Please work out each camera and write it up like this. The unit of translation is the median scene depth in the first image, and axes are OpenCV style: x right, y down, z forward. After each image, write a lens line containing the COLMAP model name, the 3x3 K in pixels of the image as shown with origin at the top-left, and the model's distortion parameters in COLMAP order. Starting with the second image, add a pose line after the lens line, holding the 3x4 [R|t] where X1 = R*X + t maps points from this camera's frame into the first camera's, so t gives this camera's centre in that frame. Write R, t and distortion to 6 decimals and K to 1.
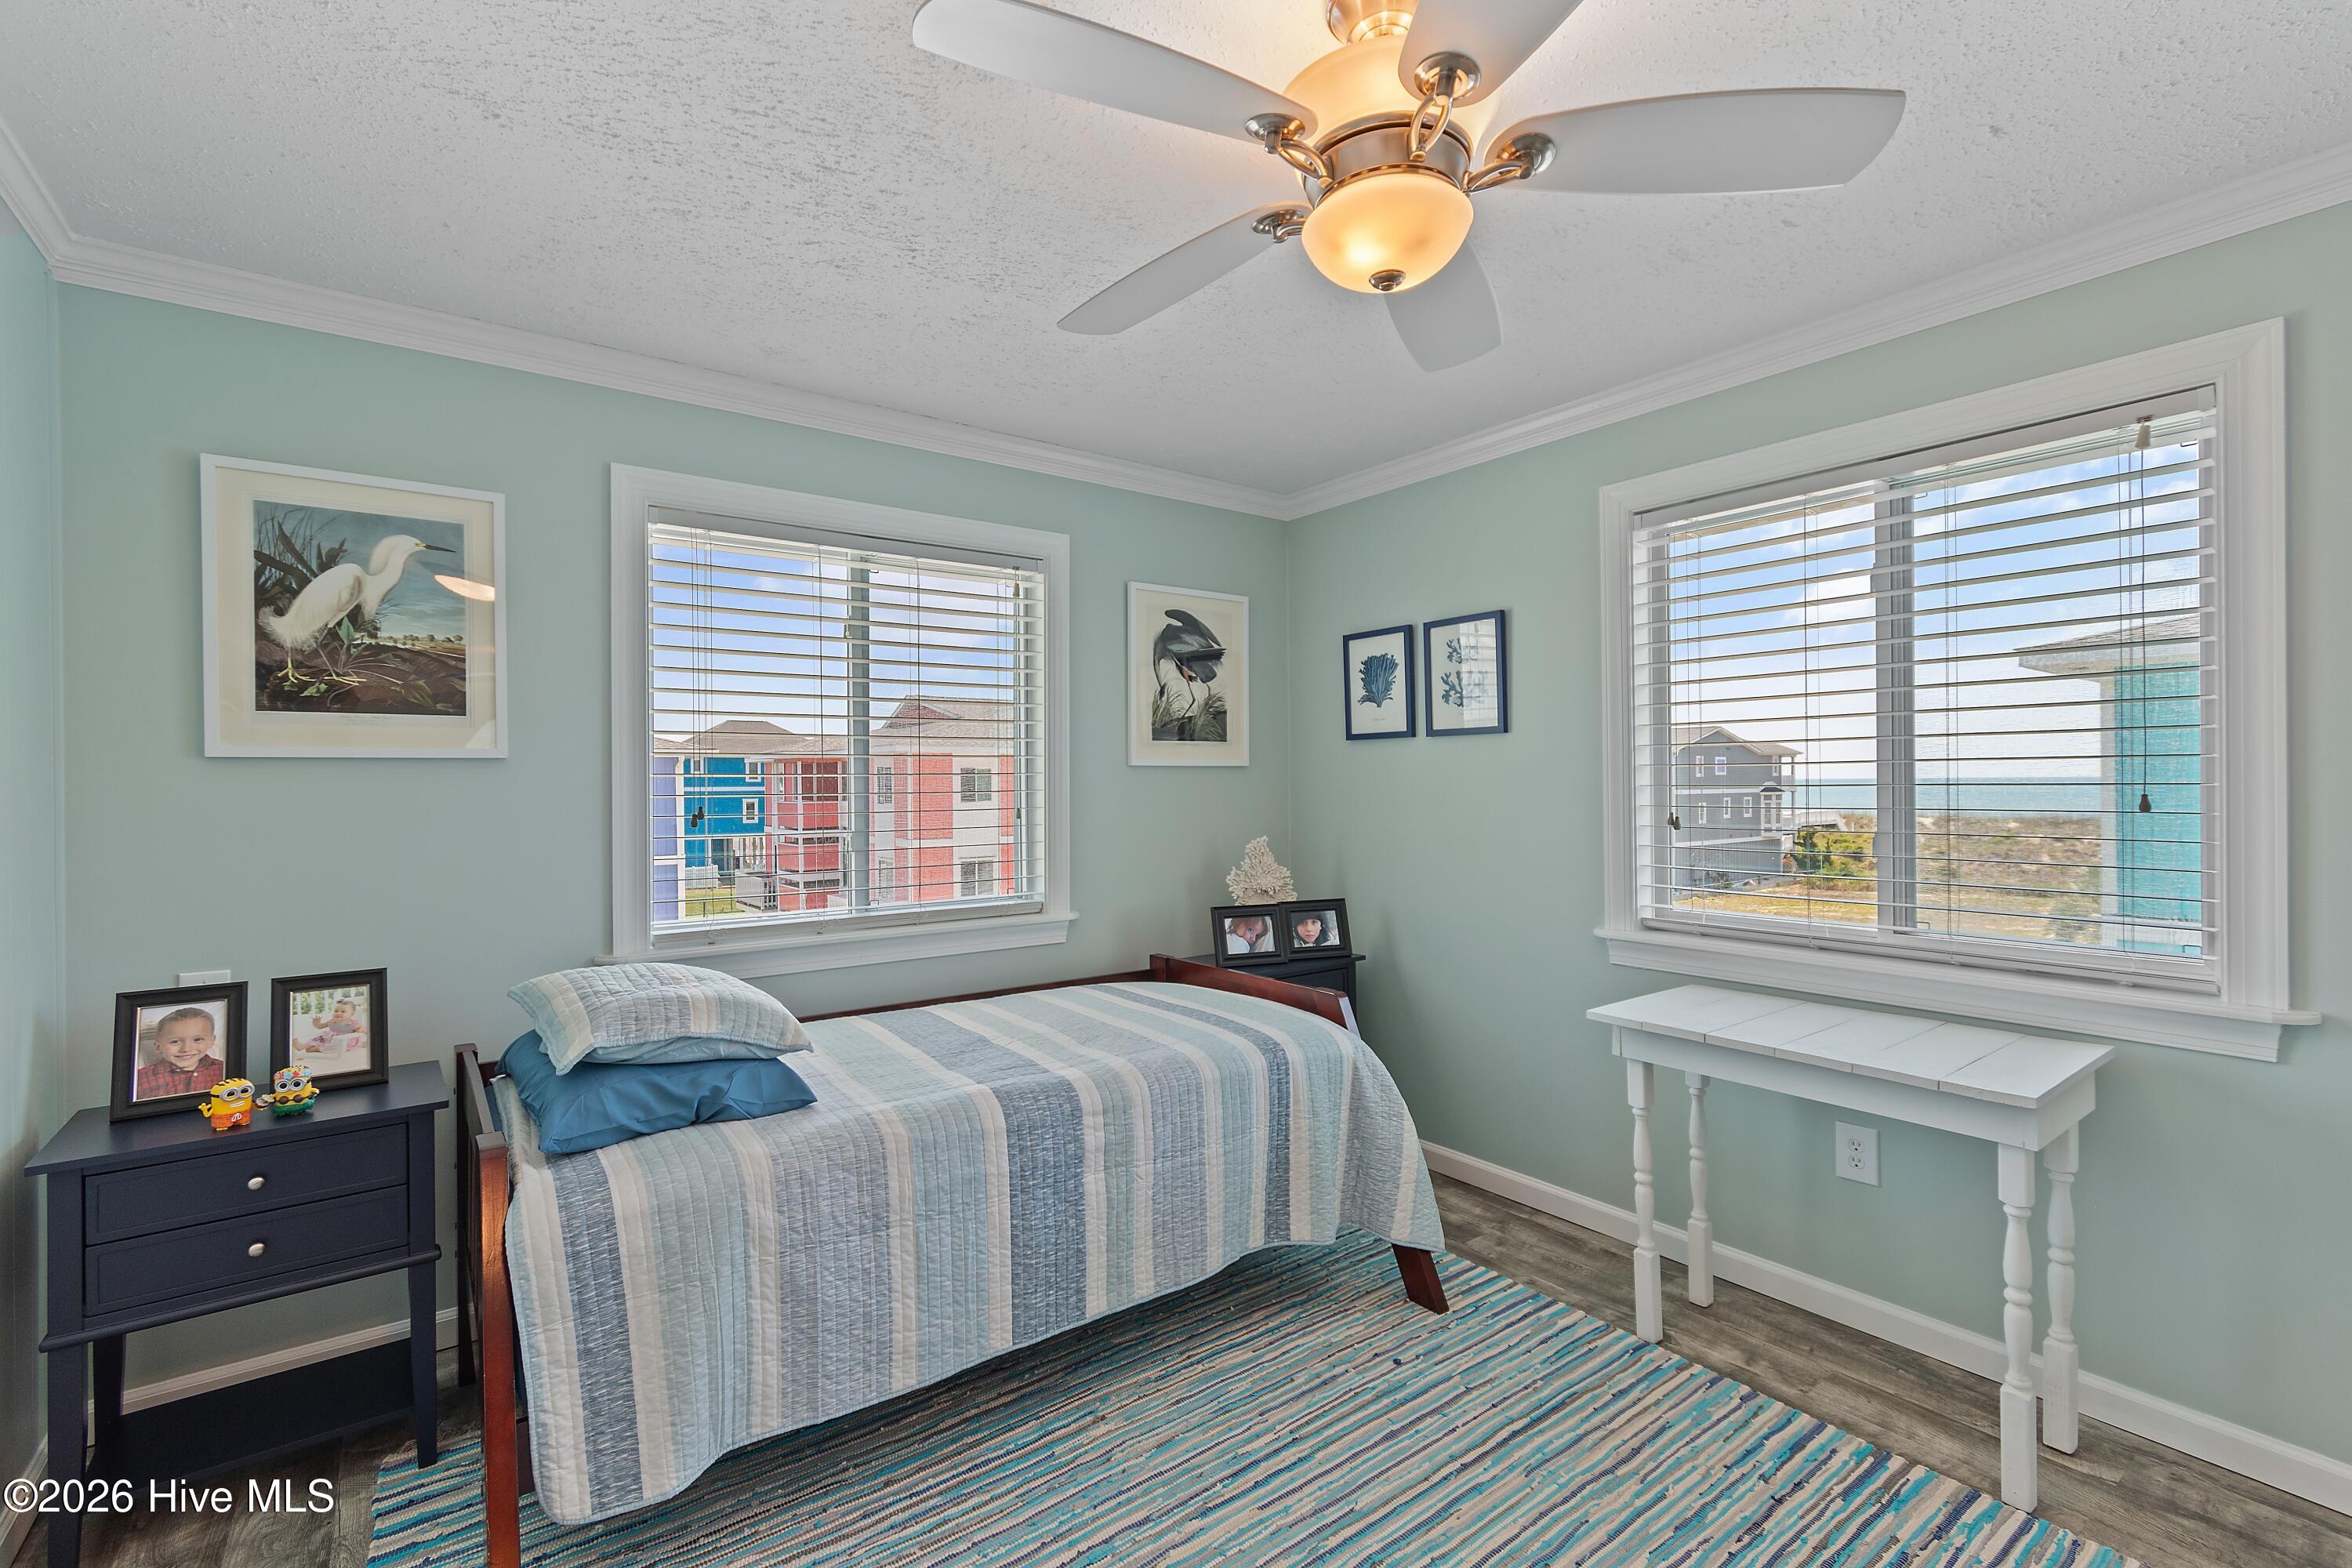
lens RADIAL K [[1045.0, 0, 1172.0], [0, 1045.0, 777.0], [0, 0, 1]] dist [0.005168, -0.002132]
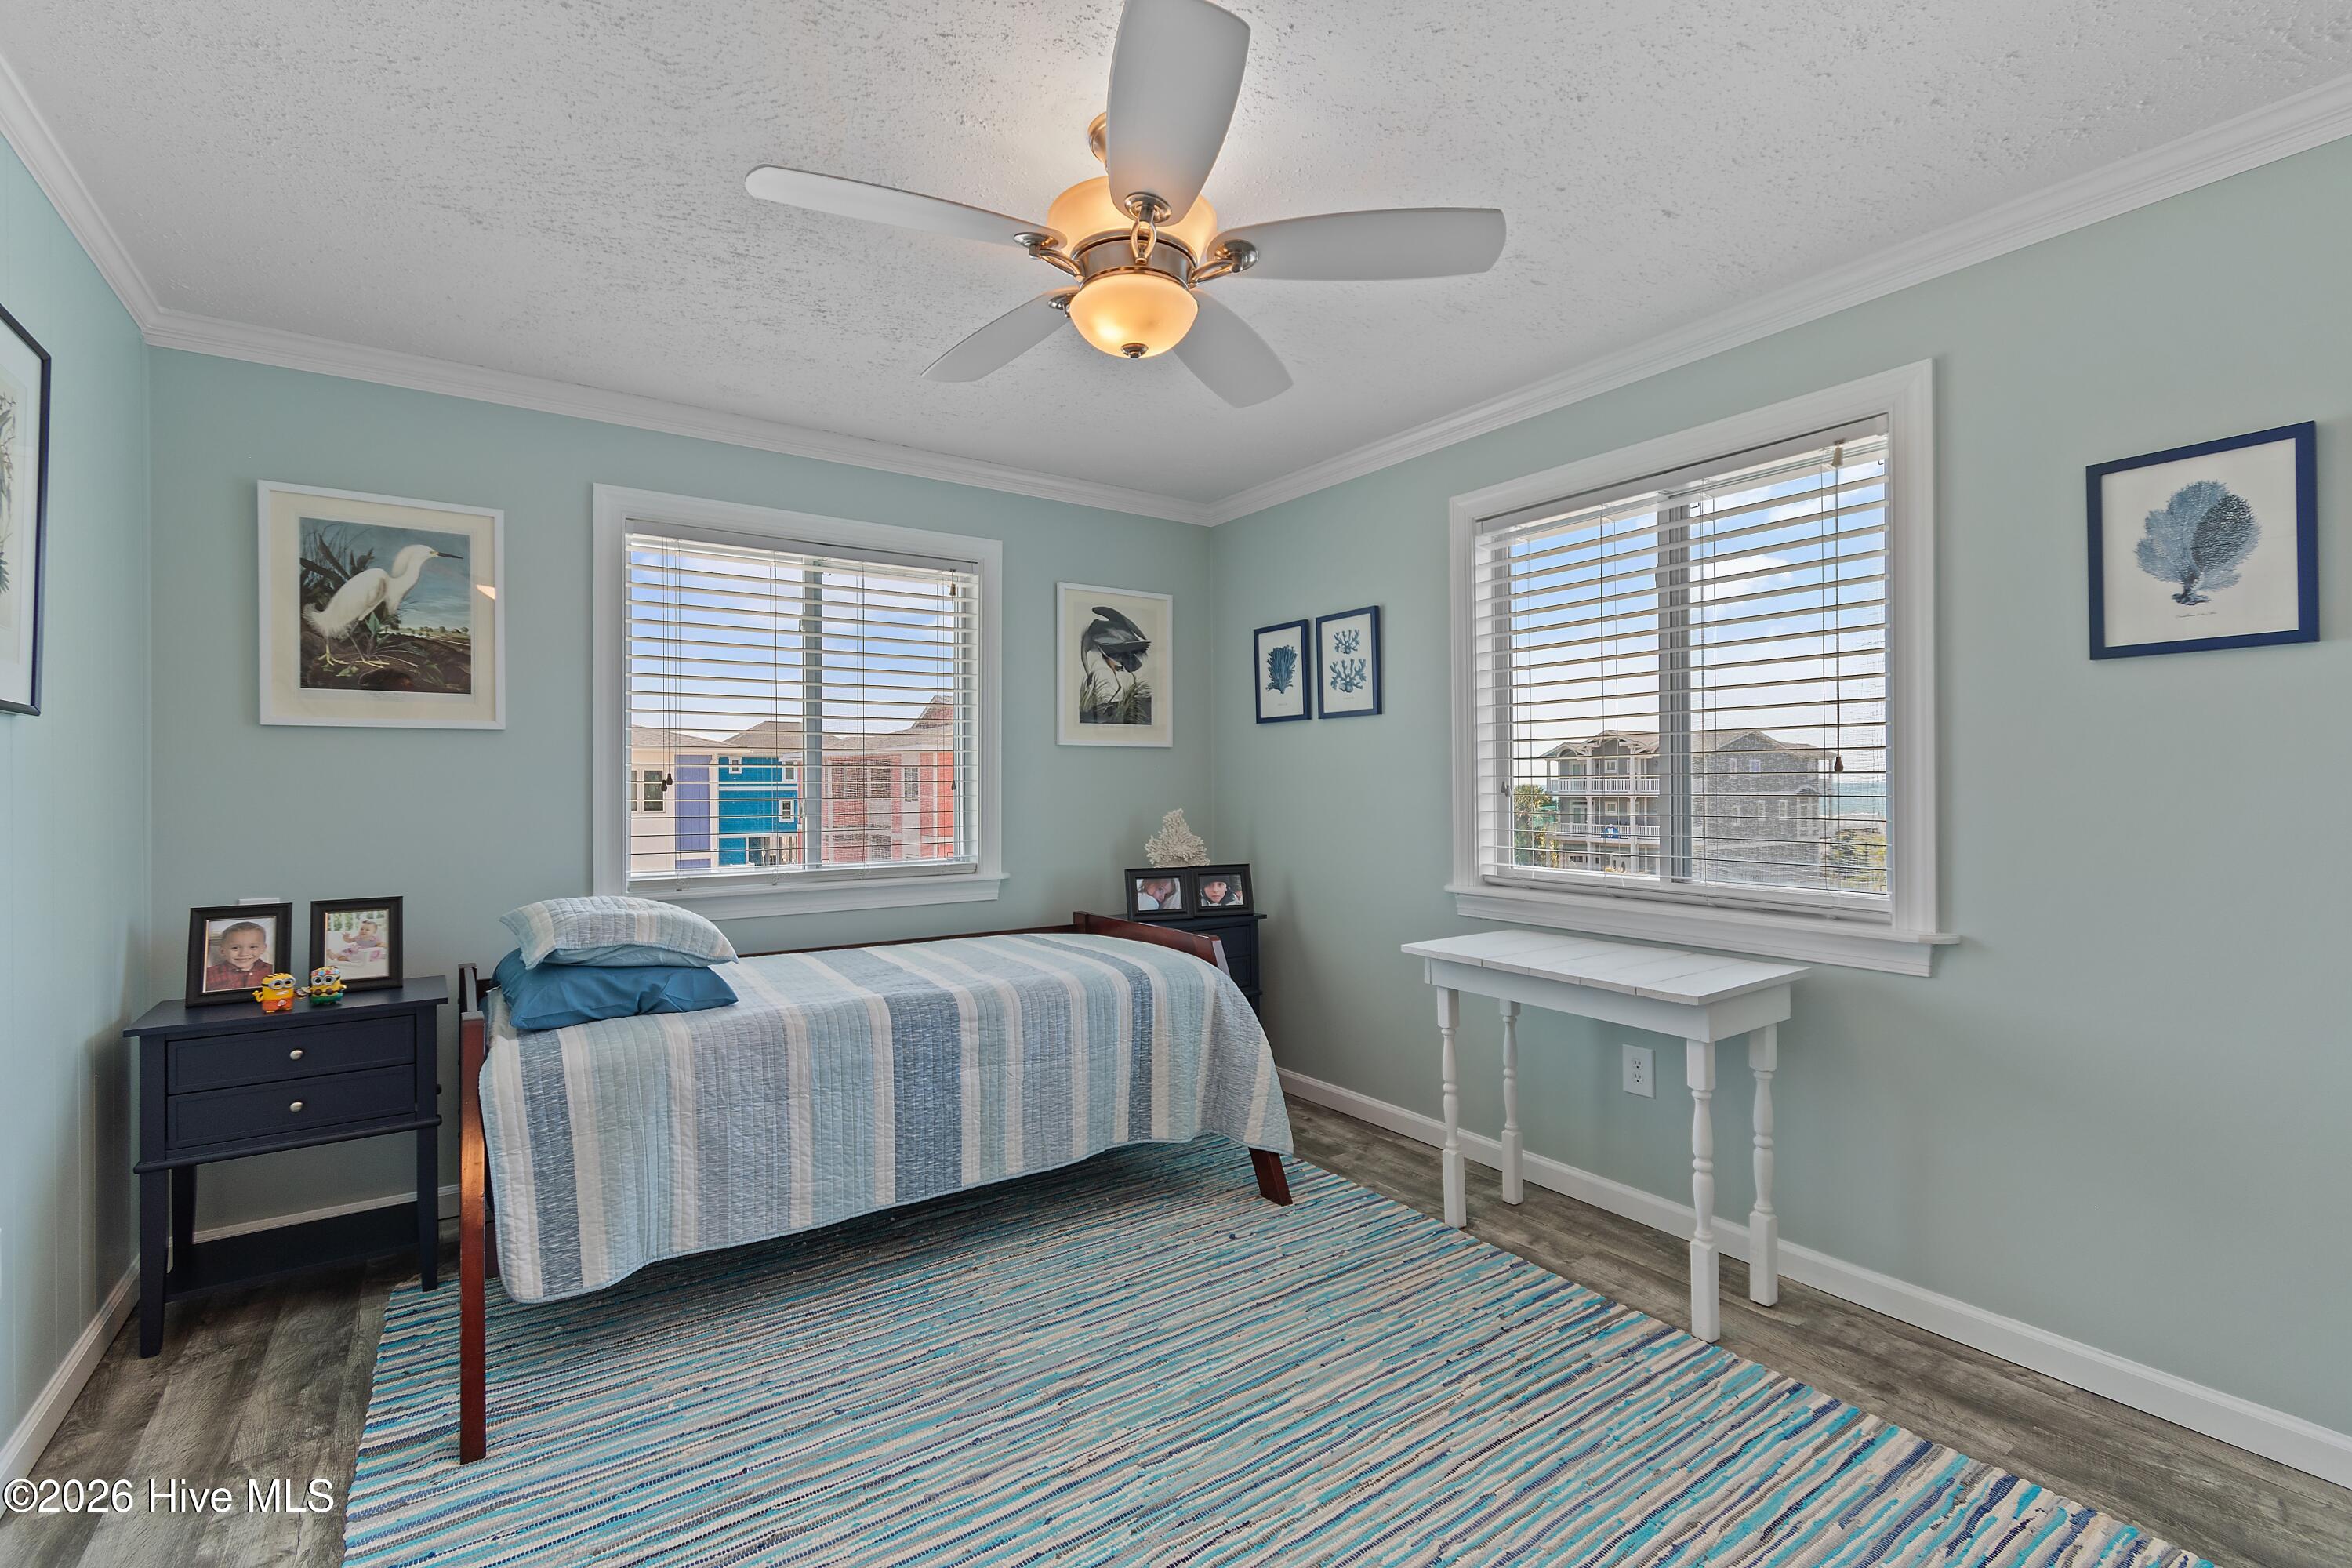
lens RADIAL K [[1045.0, 0, 1172.8], [0, 1045.0, 776.1], [0, 0, 1]] dist [0.005168, -0.002132]
pose [[0.999449, 0.002940, -0.033068, 0.191046], [-0.003030, 0.999992, -0.002670, 0.040365], [0.033060, 0.002768, 0.999450, -0.196639]]
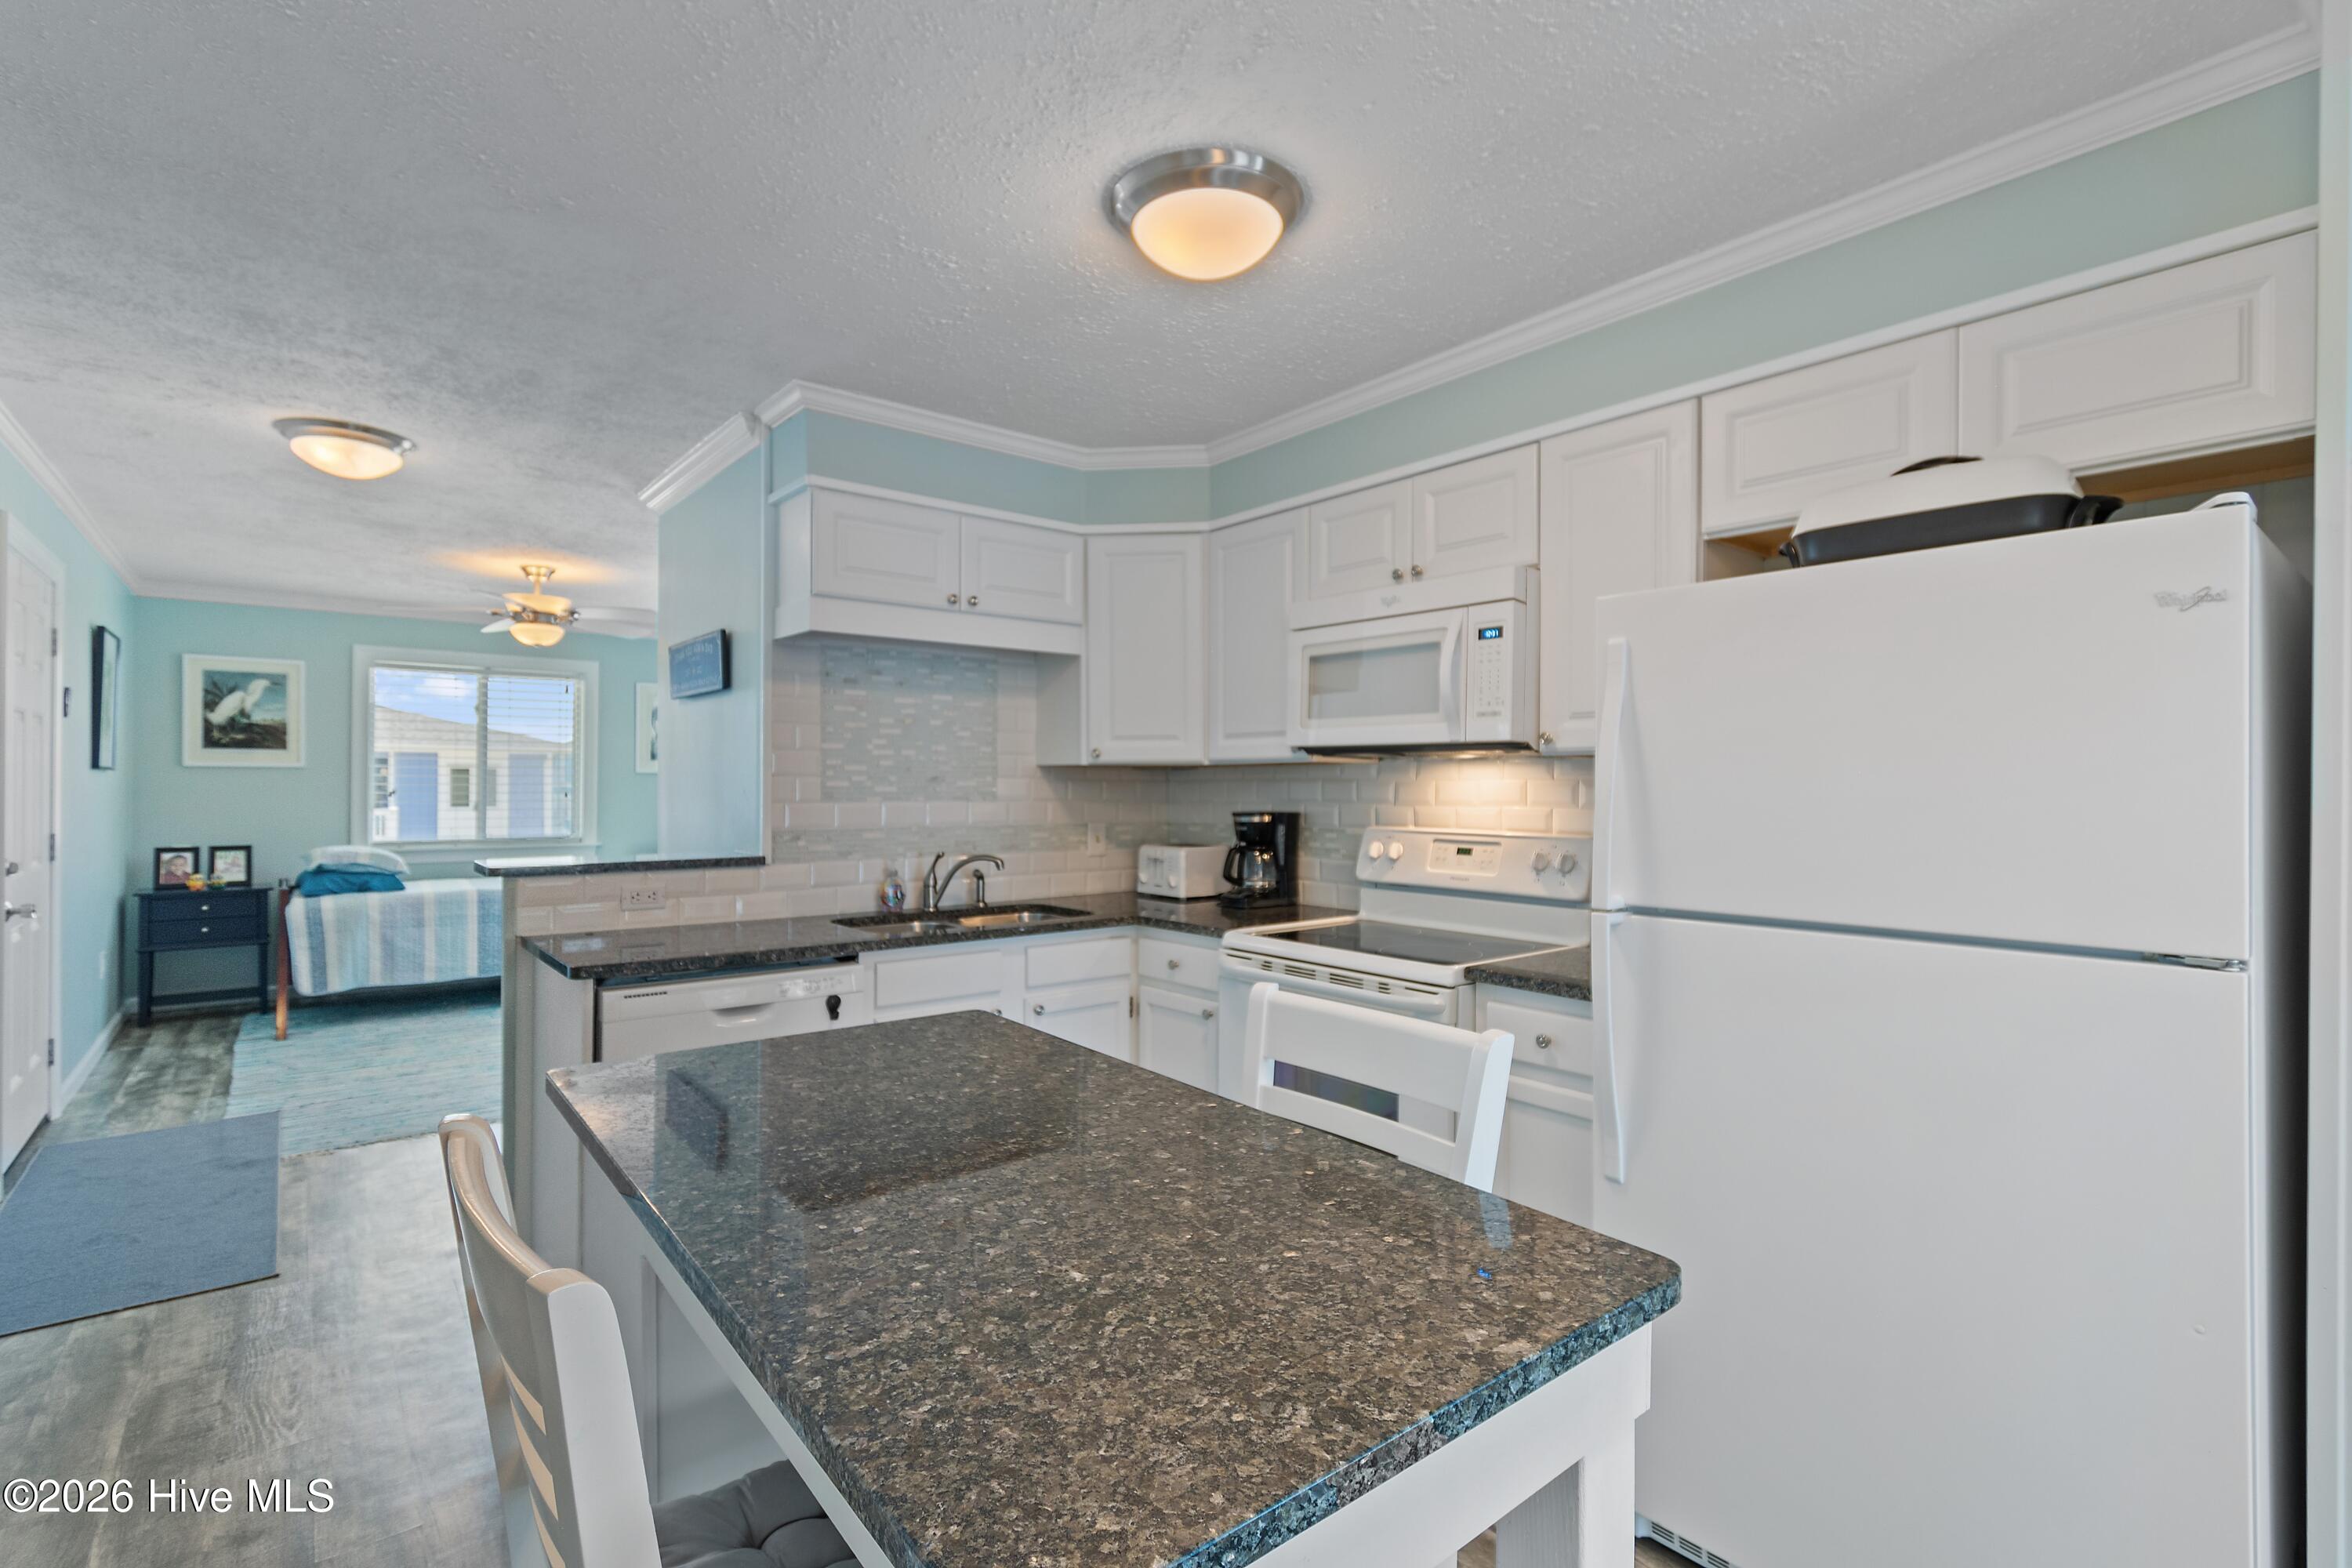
lens RADIAL K [[1045.0, 0, 1146.6], [0, 1045.0, 785.1], [0, 0, 1]] dist [0.005168, -0.002132]
pose [[0.998748, 0.012884, 0.048344, 1.379767], [-0.012982, 0.999914, 0.001703, -0.006084], [-0.048318, -0.002328, 0.998829, -1.758038]]
